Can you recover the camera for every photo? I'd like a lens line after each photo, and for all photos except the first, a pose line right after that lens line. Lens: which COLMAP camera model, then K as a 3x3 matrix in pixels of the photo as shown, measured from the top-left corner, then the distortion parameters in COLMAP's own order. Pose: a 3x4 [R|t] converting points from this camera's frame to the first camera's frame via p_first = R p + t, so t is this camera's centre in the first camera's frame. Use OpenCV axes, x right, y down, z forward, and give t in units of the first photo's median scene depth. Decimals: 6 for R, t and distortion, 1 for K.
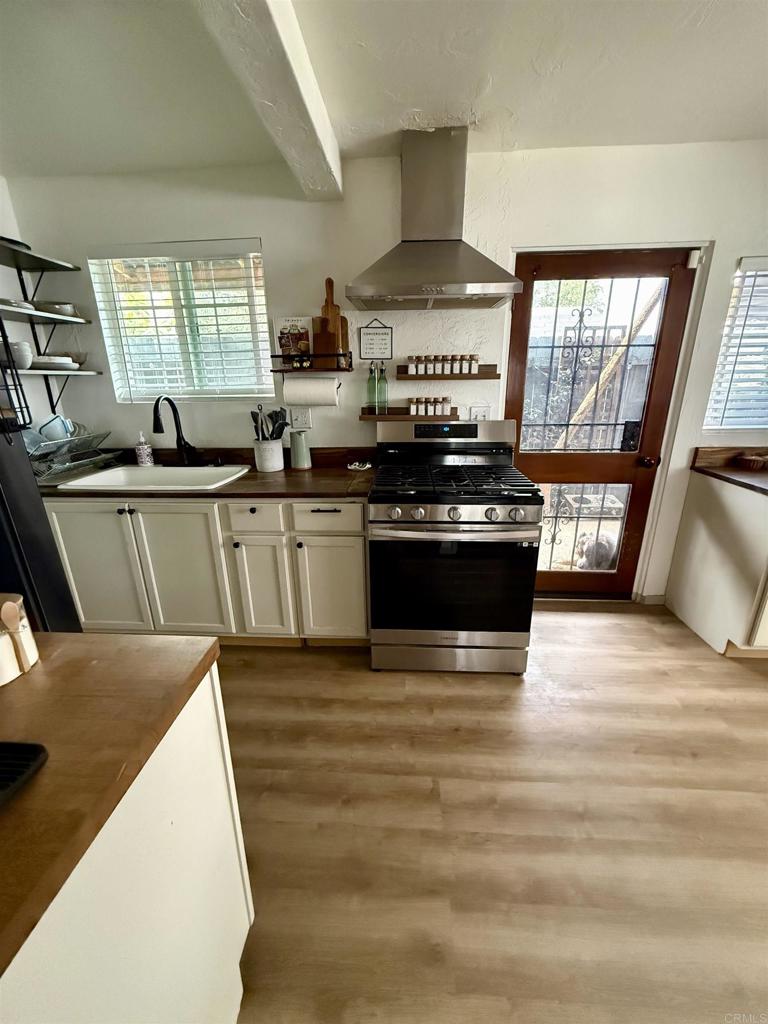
lens RADIAL K [[405.9, 0, 384.0], [0, 405.9, 512.0], [0, 0, 1]] dist [-0.003586, -0.000322]
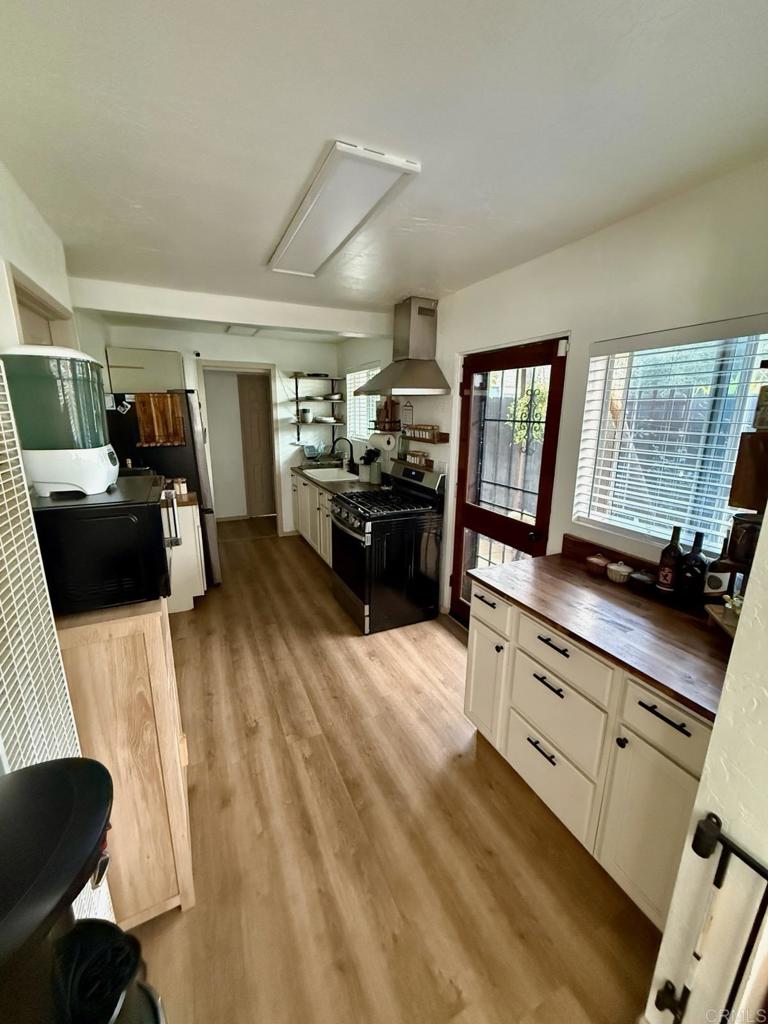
lens RADIAL K [[412.1, 0, 384.0], [0, 412.1, 512.0], [0, 0, 1]] dist [0.008699, -0.000375]
pose [[0.475835, 0.229223, -0.849140, 1.462913], [-0.290167, 0.952302, 0.094470, -0.185946], [0.830292, 0.201441, 0.519651, 0.155358]]
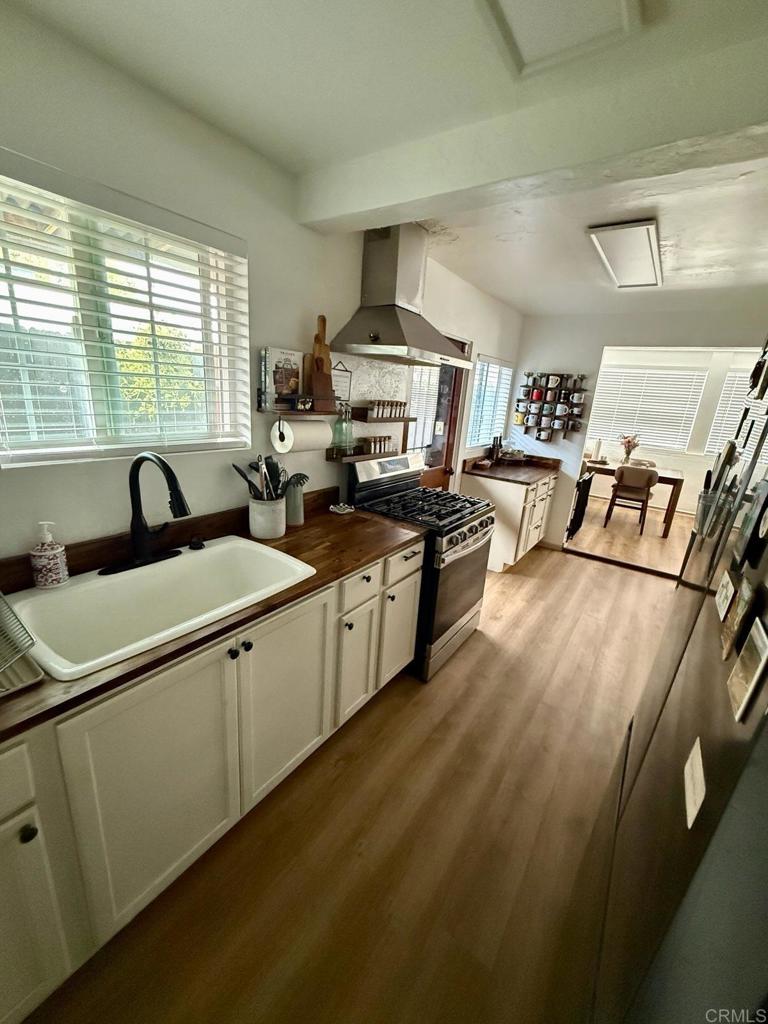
lens RADIAL K [[405.9, 0, 384.0], [0, 405.9, 512.0], [0, 0, 1]] dist [-0.003586, -0.000322]
pose [[0.524062, -0.195273, 0.828992, -0.880661], [0.193565, 0.975197, 0.107346, -0.204191], [-0.829392, 0.104208, 0.548862, 0.406946]]
